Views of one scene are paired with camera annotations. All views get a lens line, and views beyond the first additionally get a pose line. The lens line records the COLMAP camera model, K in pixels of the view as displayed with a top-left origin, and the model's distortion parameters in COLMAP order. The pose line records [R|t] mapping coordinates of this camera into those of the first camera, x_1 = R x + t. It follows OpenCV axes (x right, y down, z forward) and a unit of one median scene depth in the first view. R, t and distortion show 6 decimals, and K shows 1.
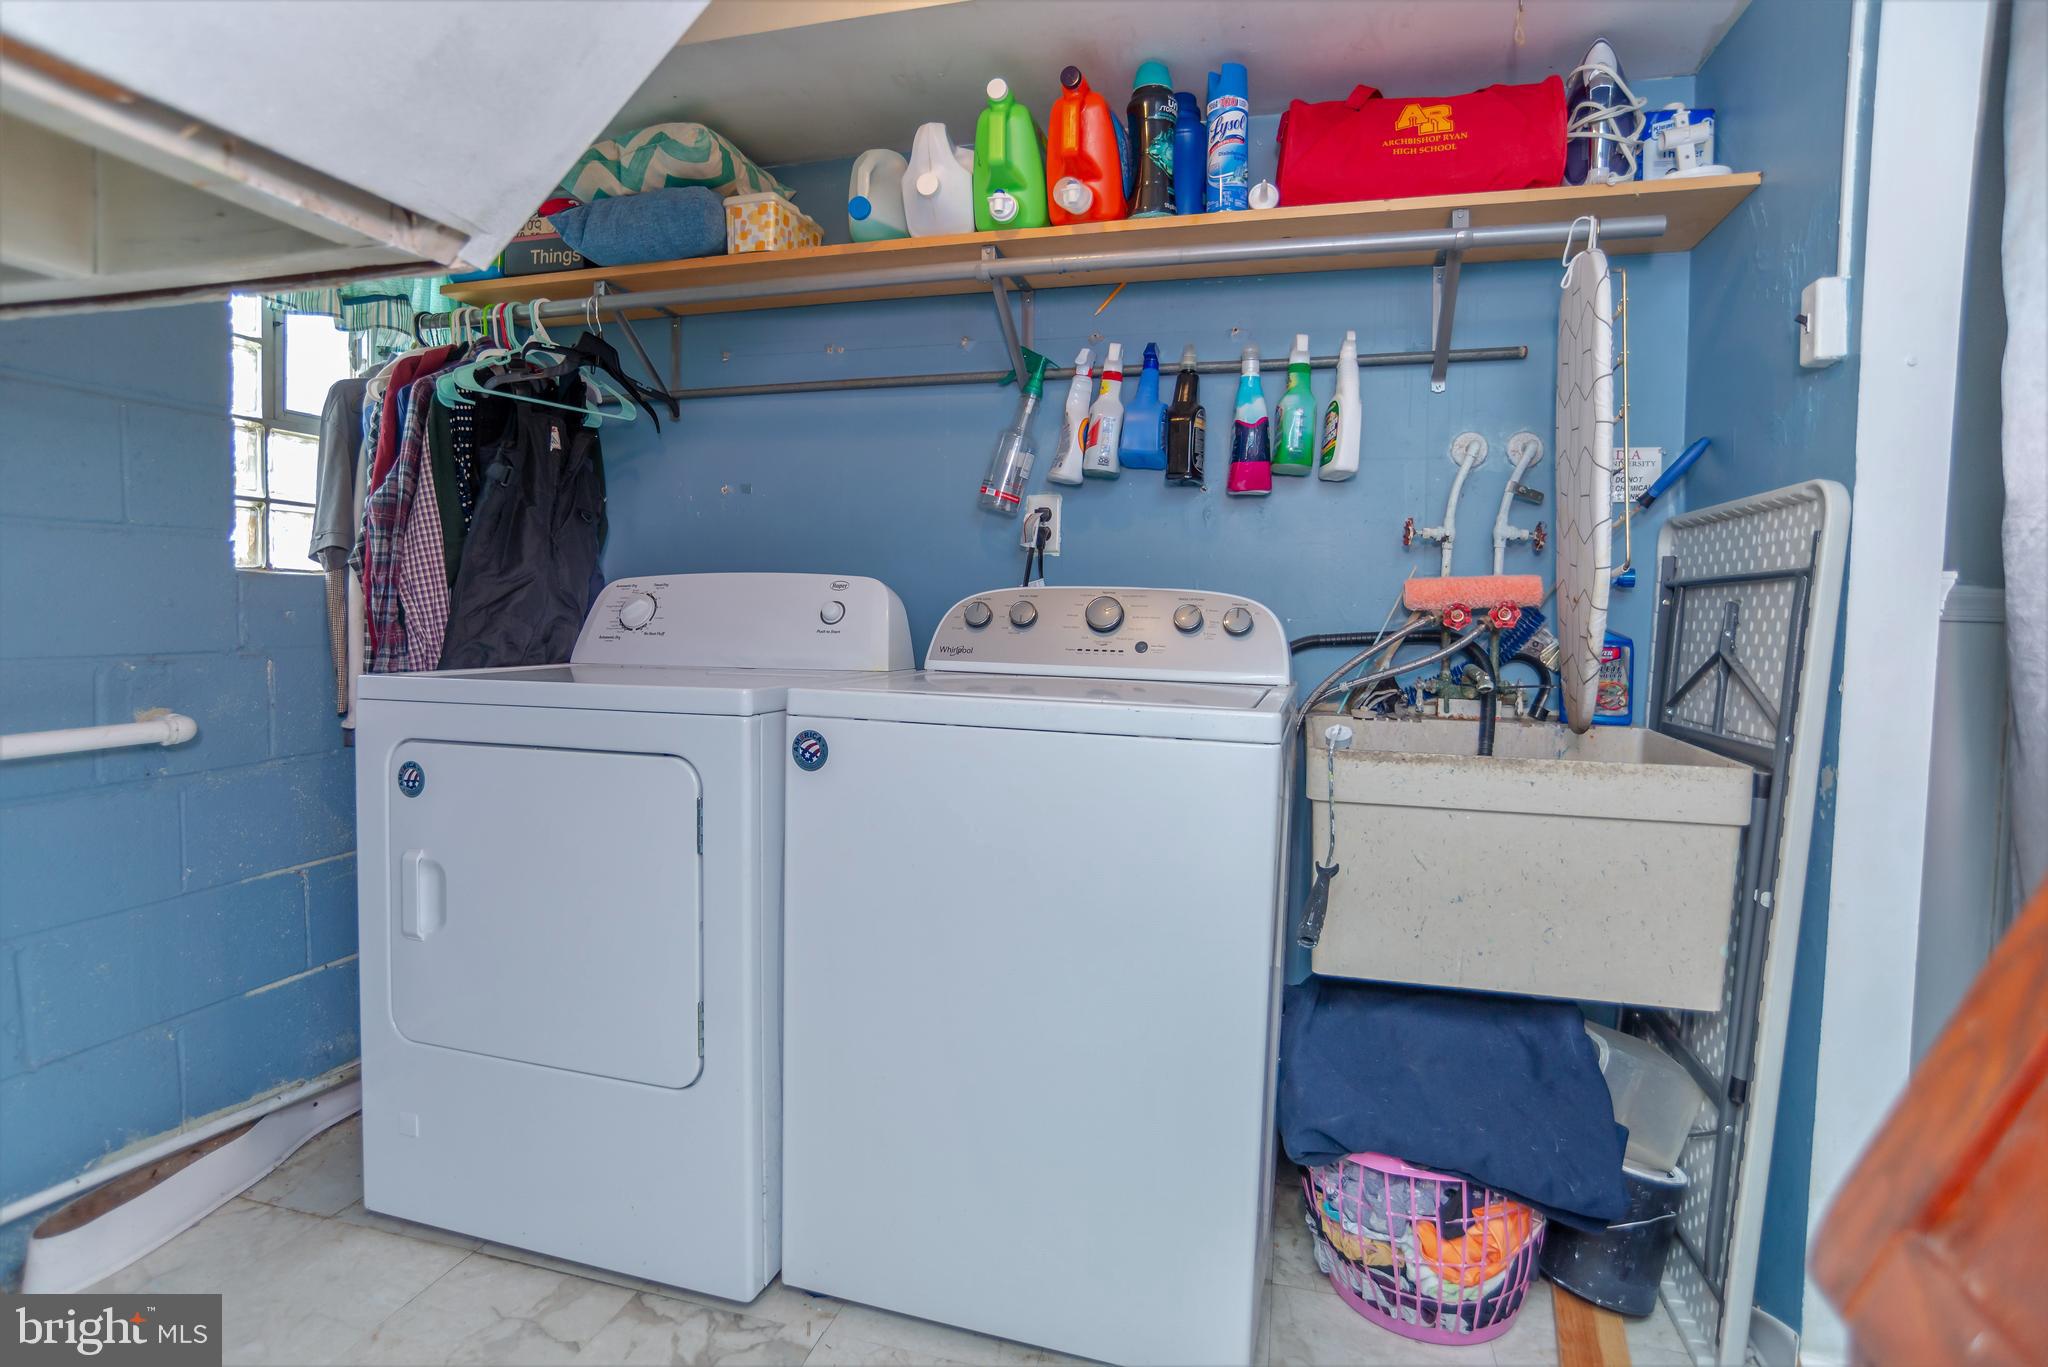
lens RADIAL K [[1053.7, 0, 998.6], [0, 1053.7, 670.9], [0, 0, 1]] dist [-0.103075, 0.055682]
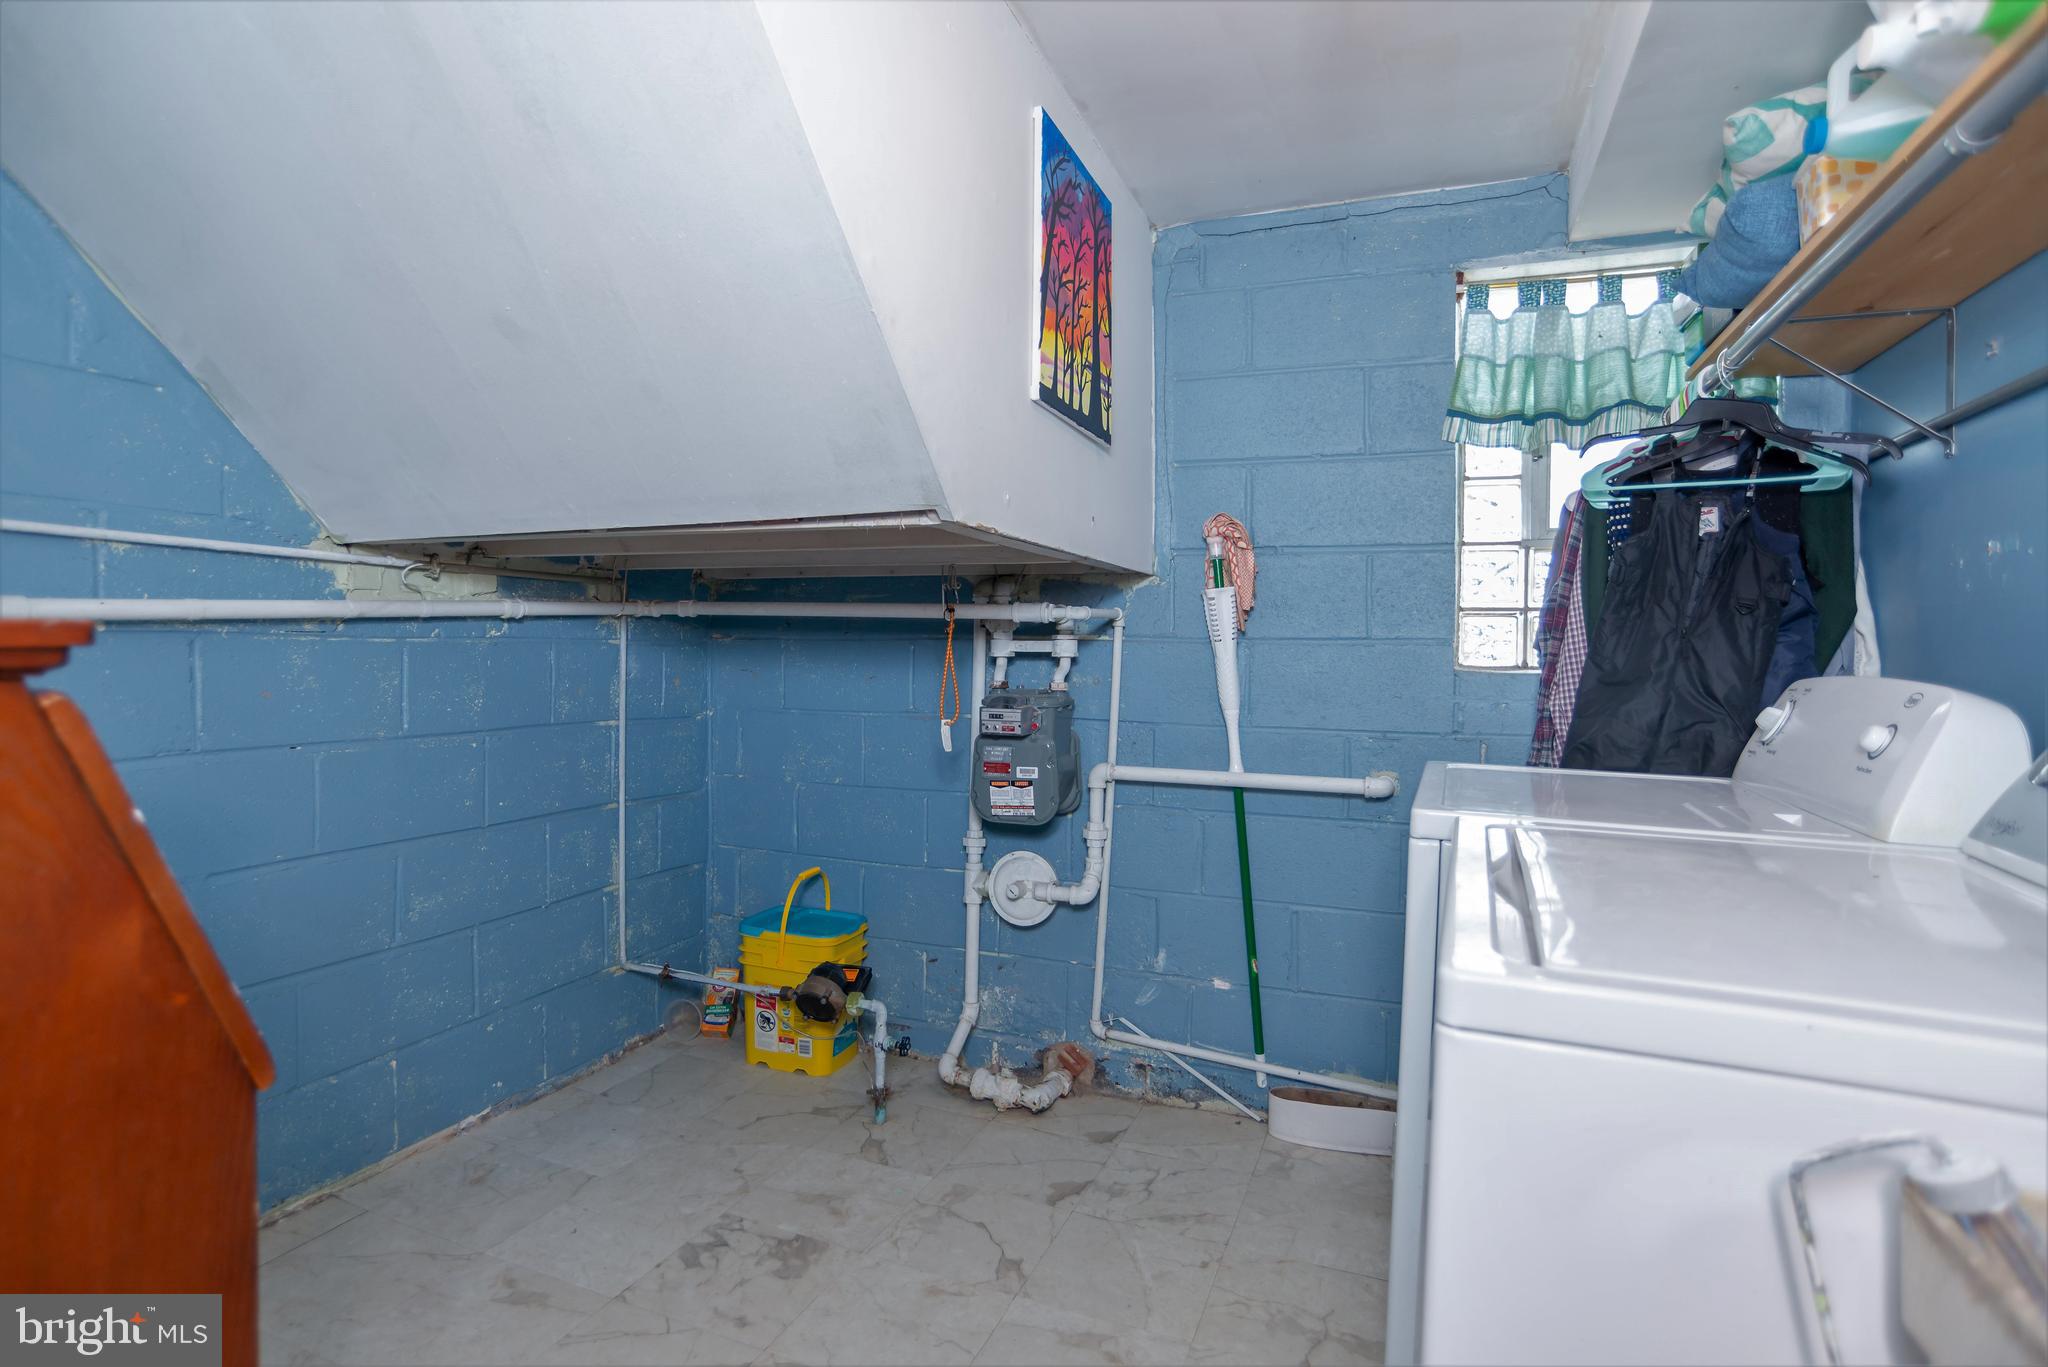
lens RADIAL K [[1053.7, 0, 998.6], [0, 1053.7, 670.9], [0, 0, 1]] dist [-0.103075, 0.055682]
pose [[-0.098465, 0.002595, -0.995137, 0.539586], [-0.069160, 0.997561, 0.009445, -0.067525], [0.992734, 0.069754, -0.098045, 0.526917]]
